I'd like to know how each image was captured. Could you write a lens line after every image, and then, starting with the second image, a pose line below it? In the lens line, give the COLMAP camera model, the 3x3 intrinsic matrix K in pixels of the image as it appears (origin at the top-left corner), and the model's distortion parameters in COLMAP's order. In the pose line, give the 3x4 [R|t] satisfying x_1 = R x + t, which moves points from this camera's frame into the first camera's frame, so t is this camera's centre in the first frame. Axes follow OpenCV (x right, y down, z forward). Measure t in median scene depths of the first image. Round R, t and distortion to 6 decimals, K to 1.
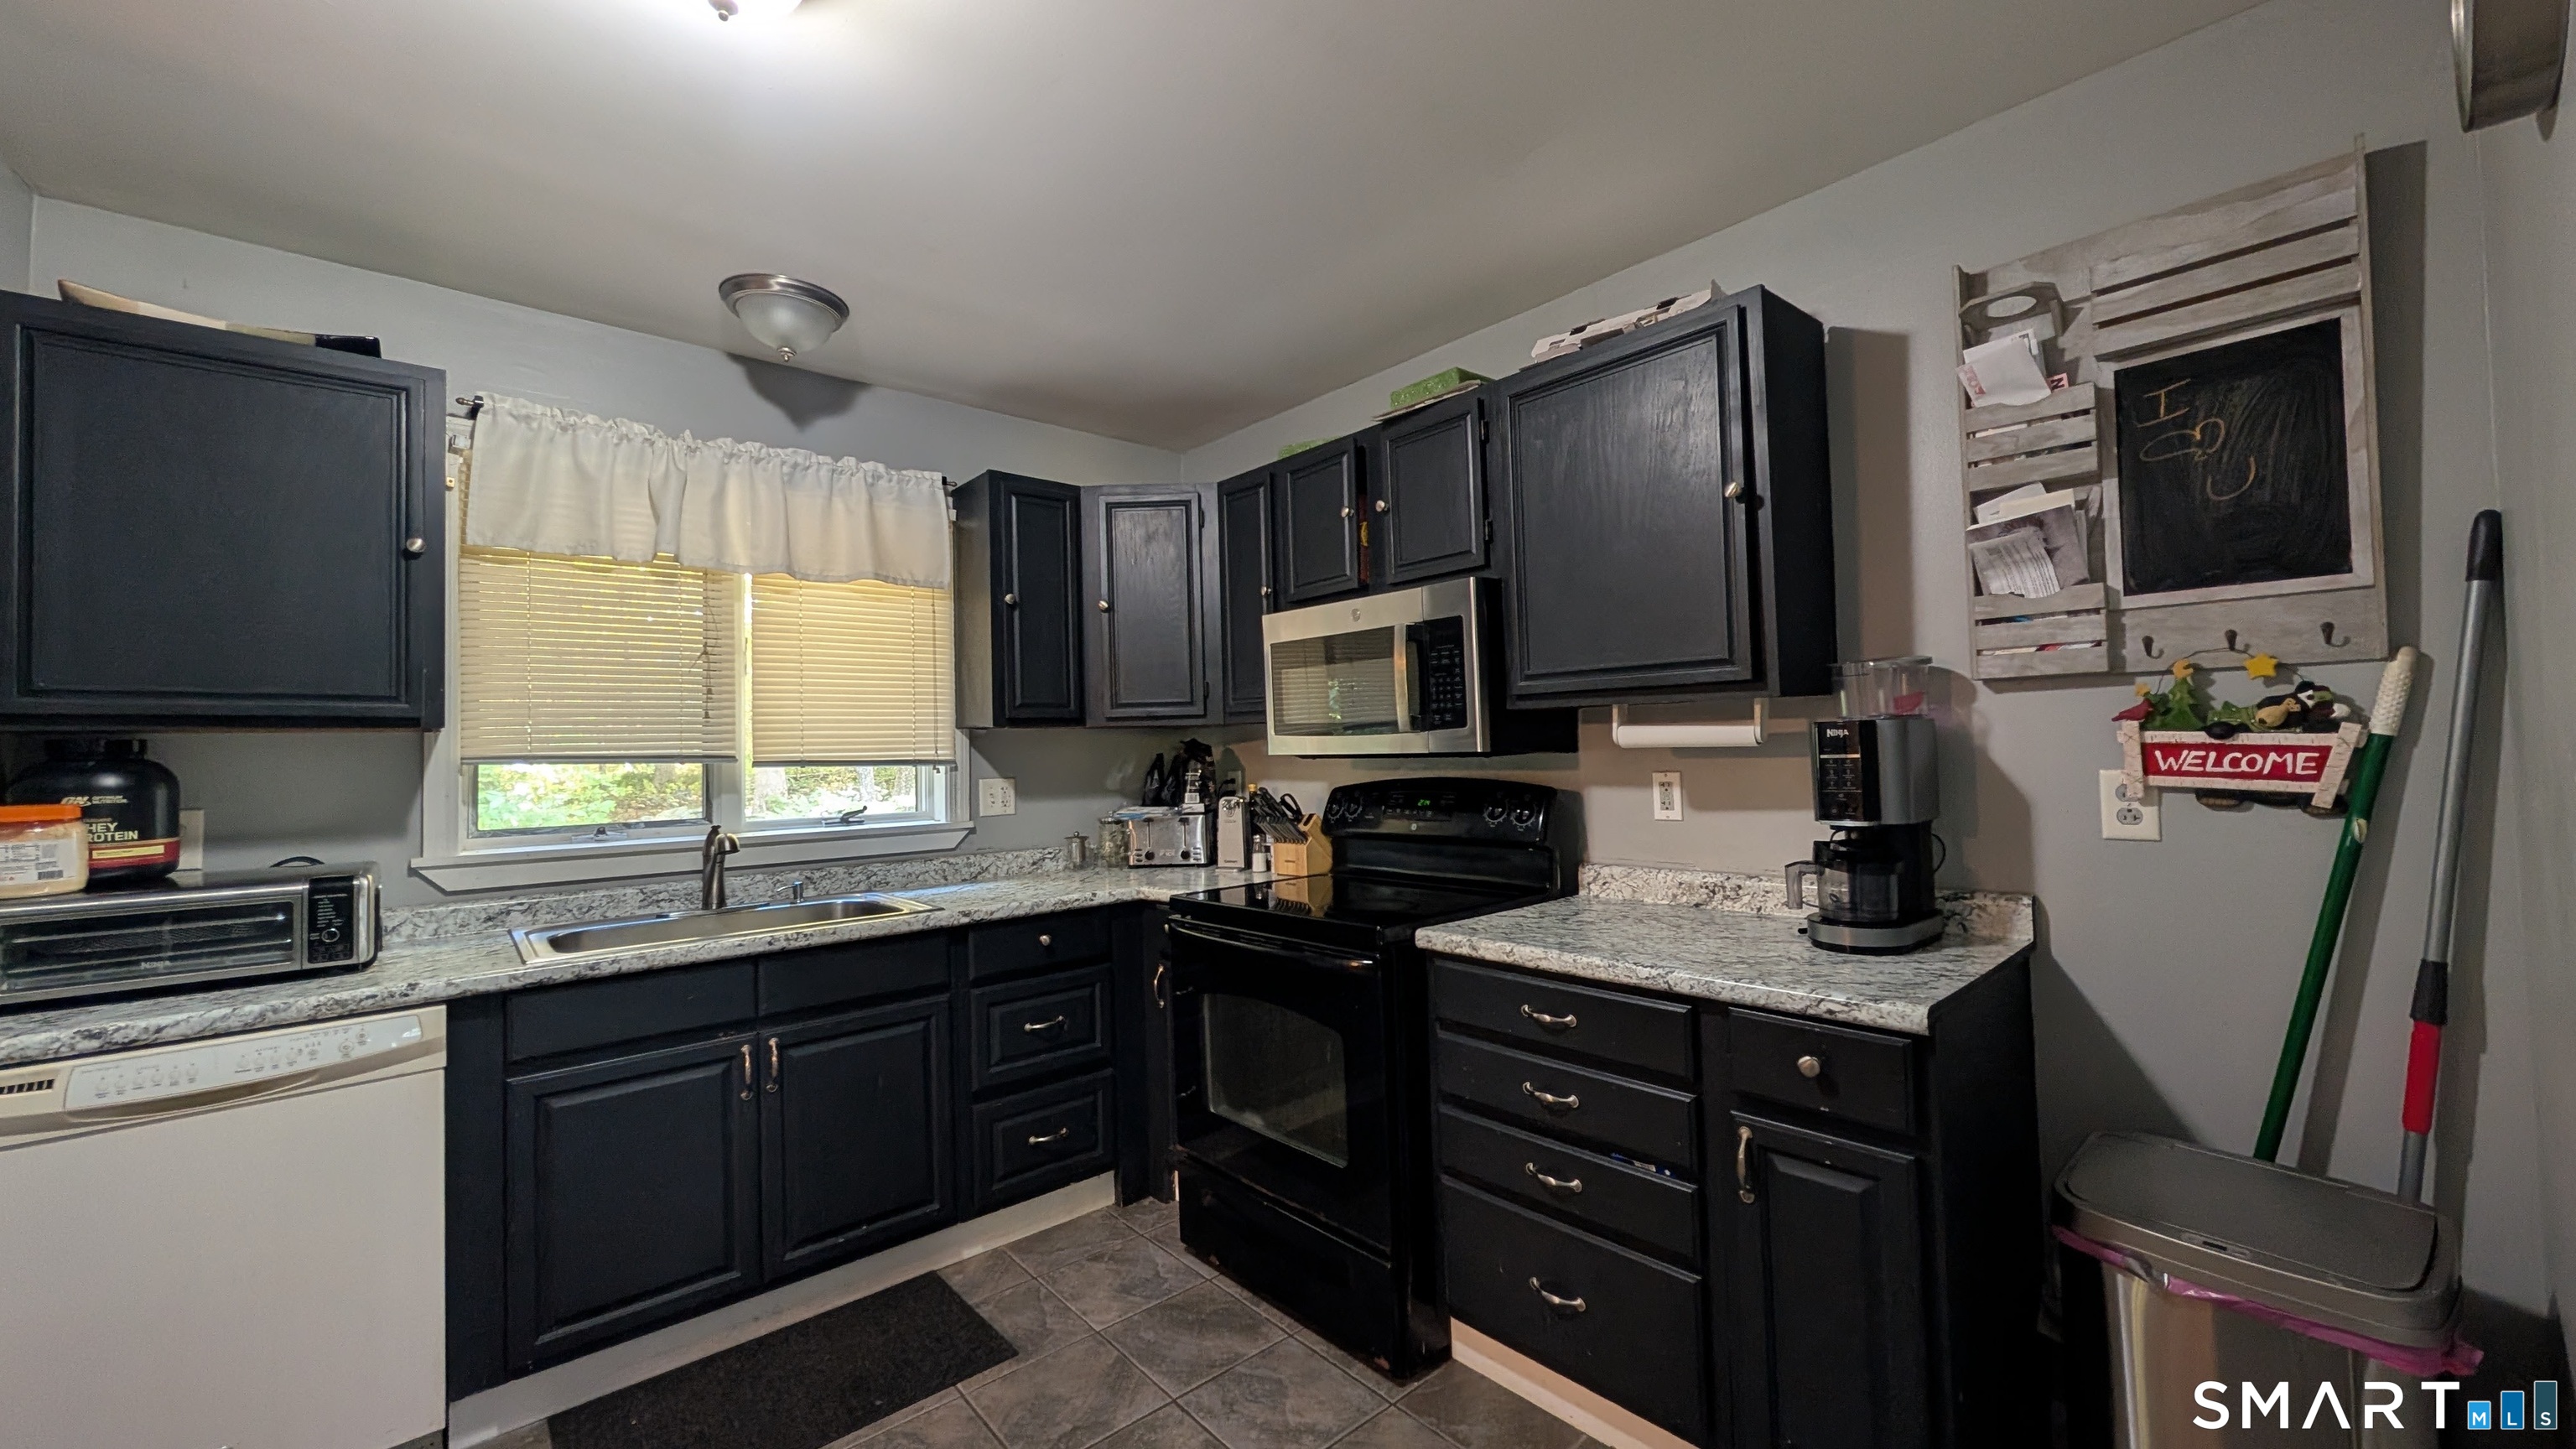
lens RADIAL K [[968.9, 0, 1286.1], [0, 968.9, 724.1], [0, 0, 1]] dist [0.000983, 0.000303]
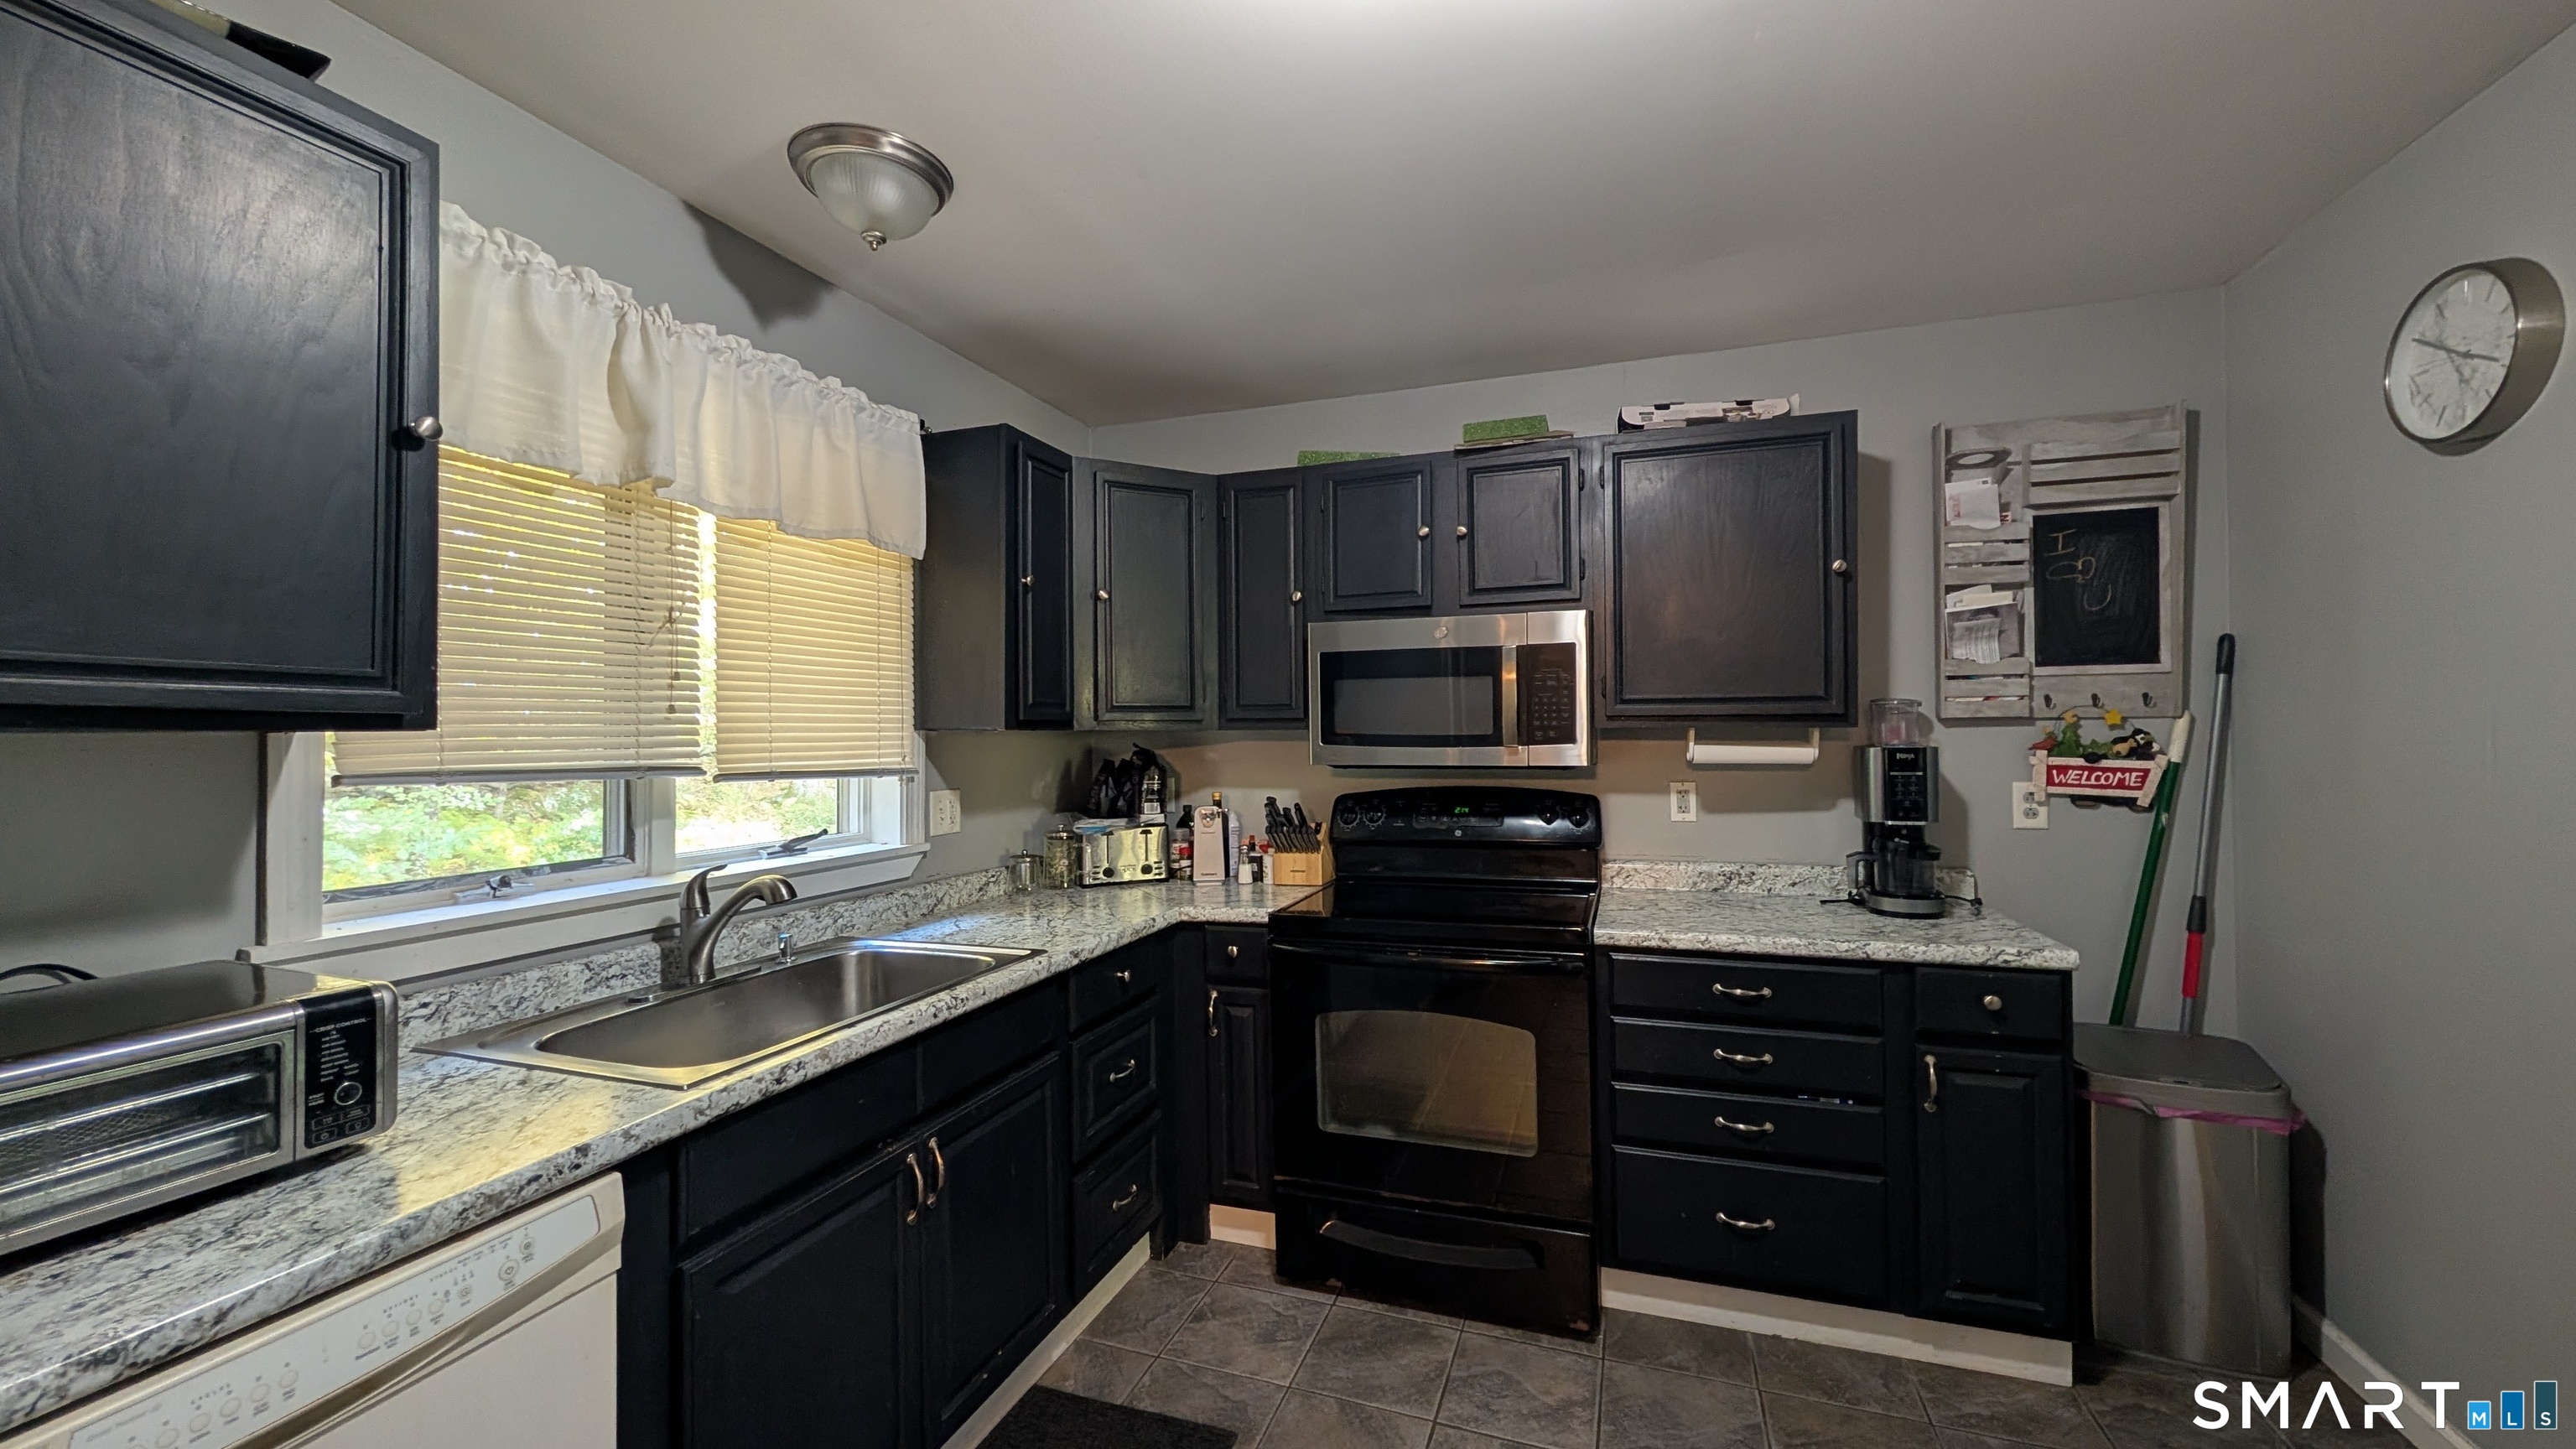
lens RADIAL K [[968.9, 0, 1285.0], [0, 968.9, 726.0], [0, 0, 1]] dist [0.000983, 0.000303]
pose [[0.871594, 0.020107, 0.489817, -0.791810], [-0.024367, 0.999700, 0.002322, -0.014008], [-0.489623, -0.013959, 0.871822, 0.232254]]
